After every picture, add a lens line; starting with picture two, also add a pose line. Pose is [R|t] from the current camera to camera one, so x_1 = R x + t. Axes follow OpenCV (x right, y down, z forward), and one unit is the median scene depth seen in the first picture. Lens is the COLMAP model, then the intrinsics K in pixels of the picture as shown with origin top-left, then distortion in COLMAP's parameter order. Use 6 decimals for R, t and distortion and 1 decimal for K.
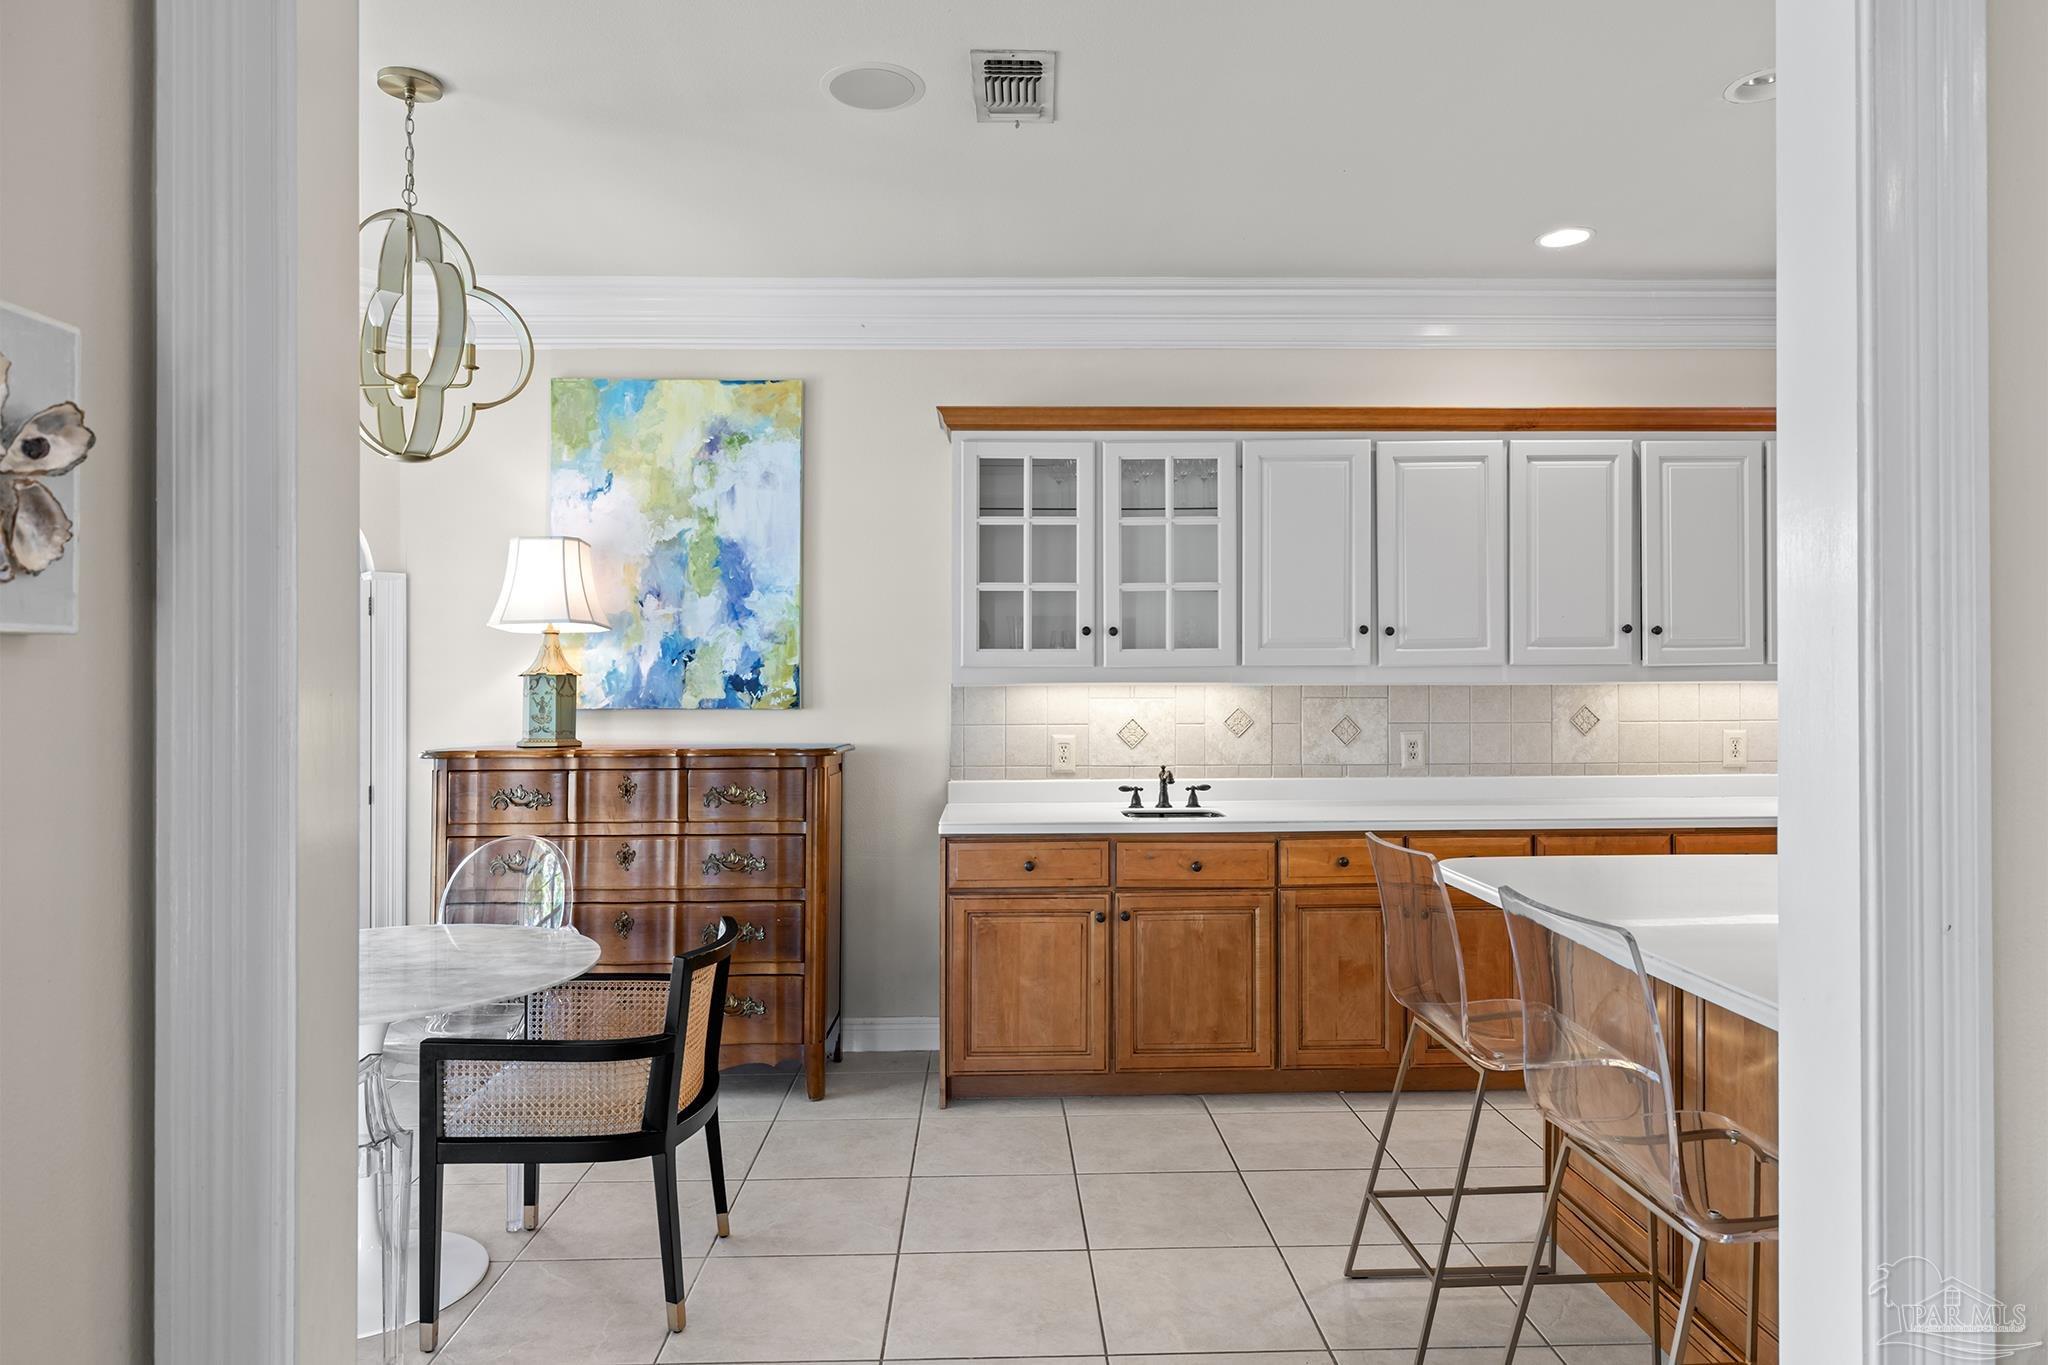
lens RADIAL K [[1201.6, 0, 1029.2], [0, 1201.6, 673.0], [0, 0, 1]] dist [0.001564, -0.000027]
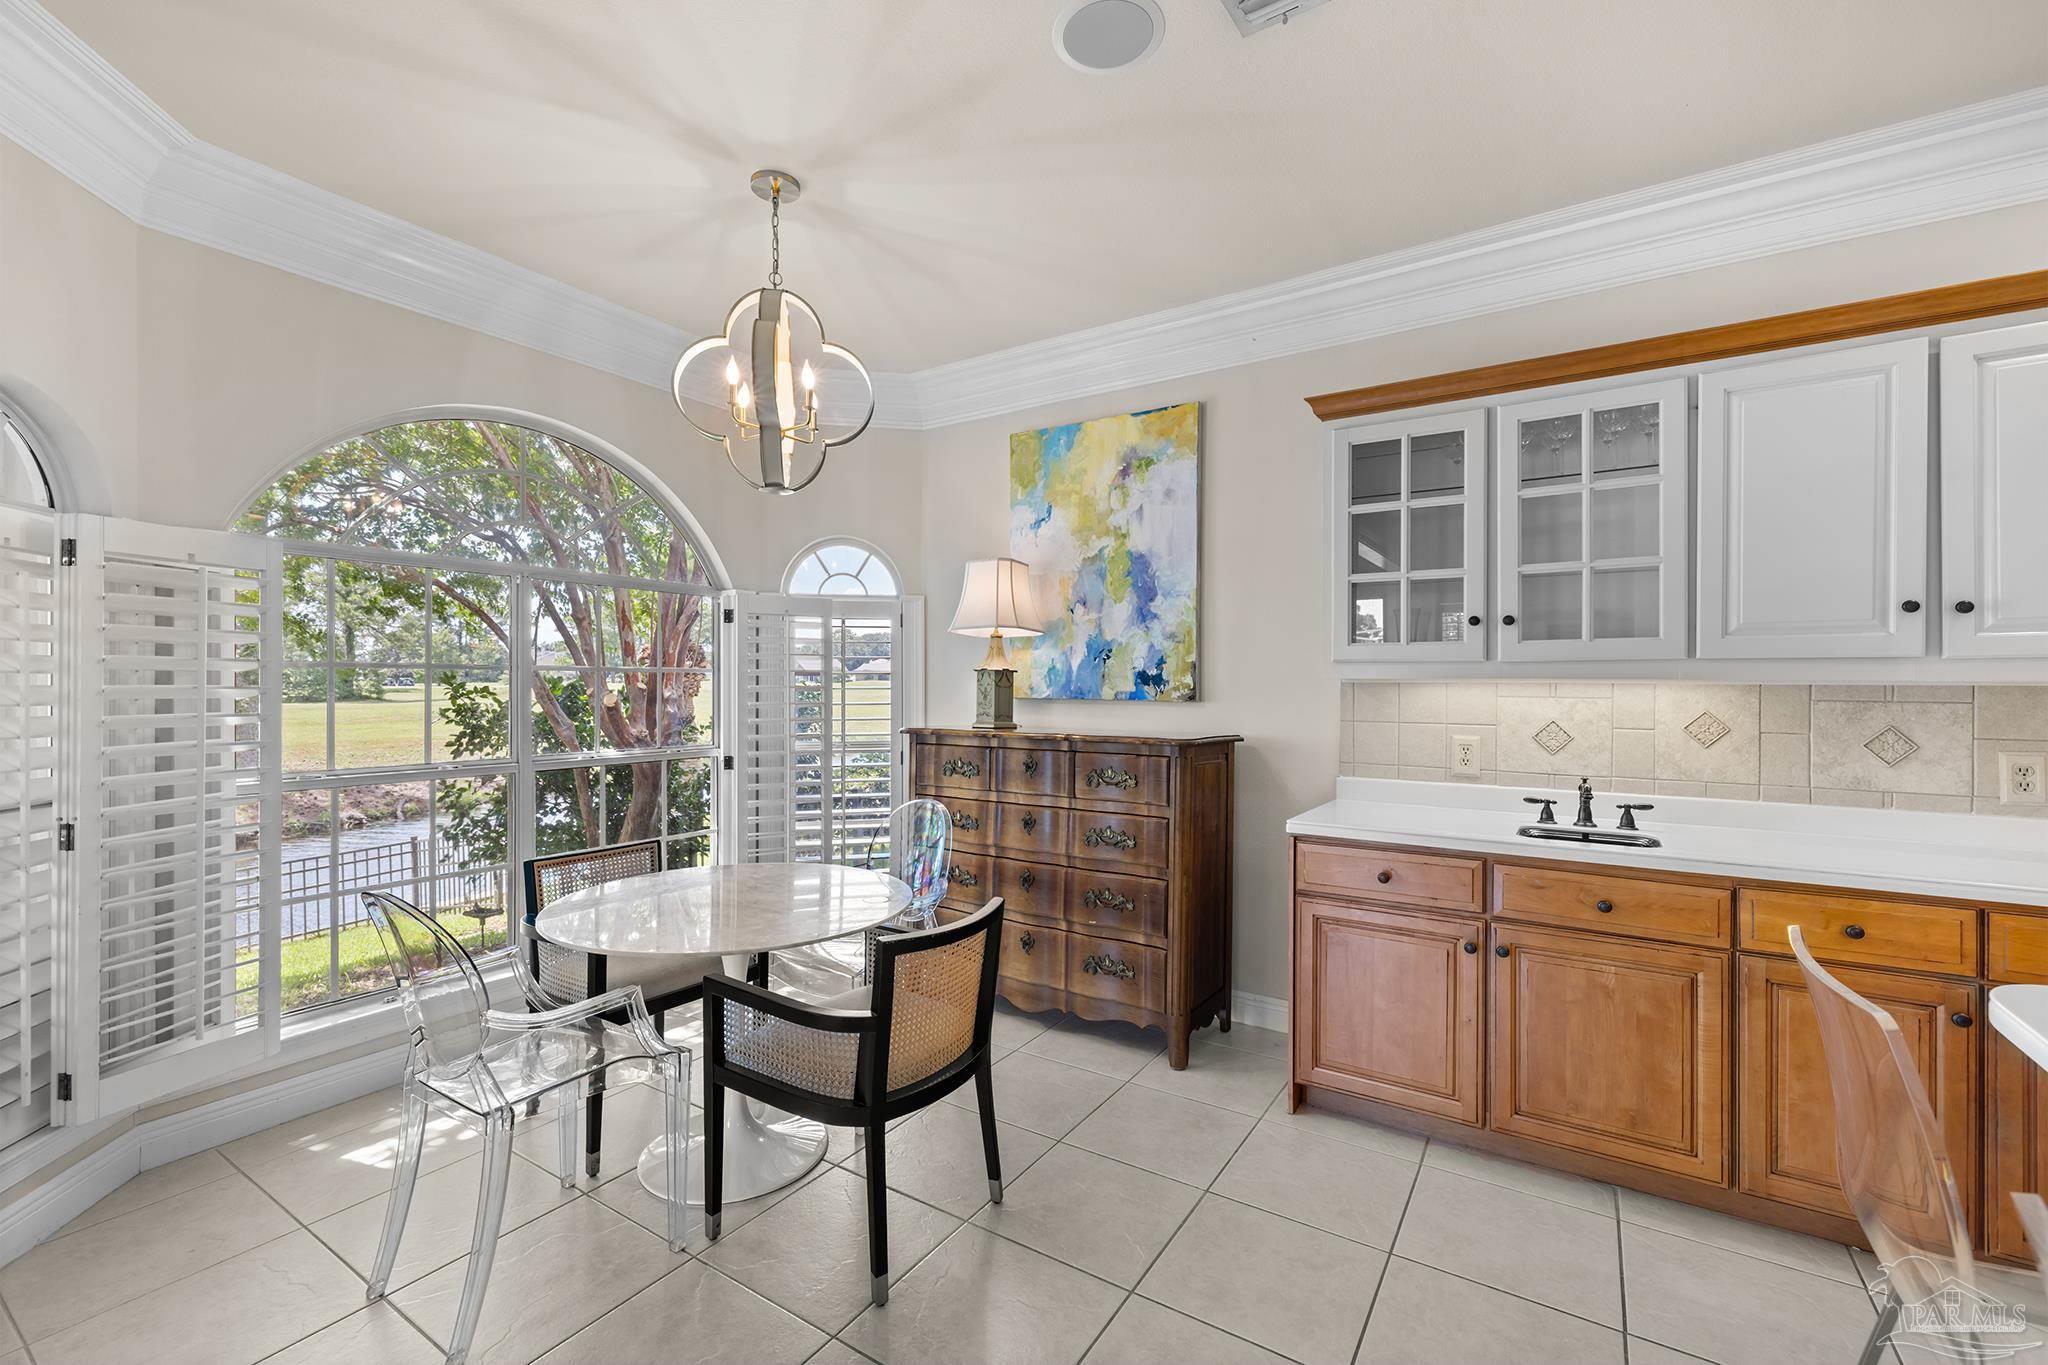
lens RADIAL K [[861.2, 0, 1029.0], [0, 861.2, 680.0], [0, 0, 1]] dist [0.000202, 0.000362]
pose [[0.824962, 0.006347, -0.565153, 0.132613], [-0.003741, 0.999976, 0.005769, 0.006316], [0.565176, -0.002645, 0.824966, 0.275585]]
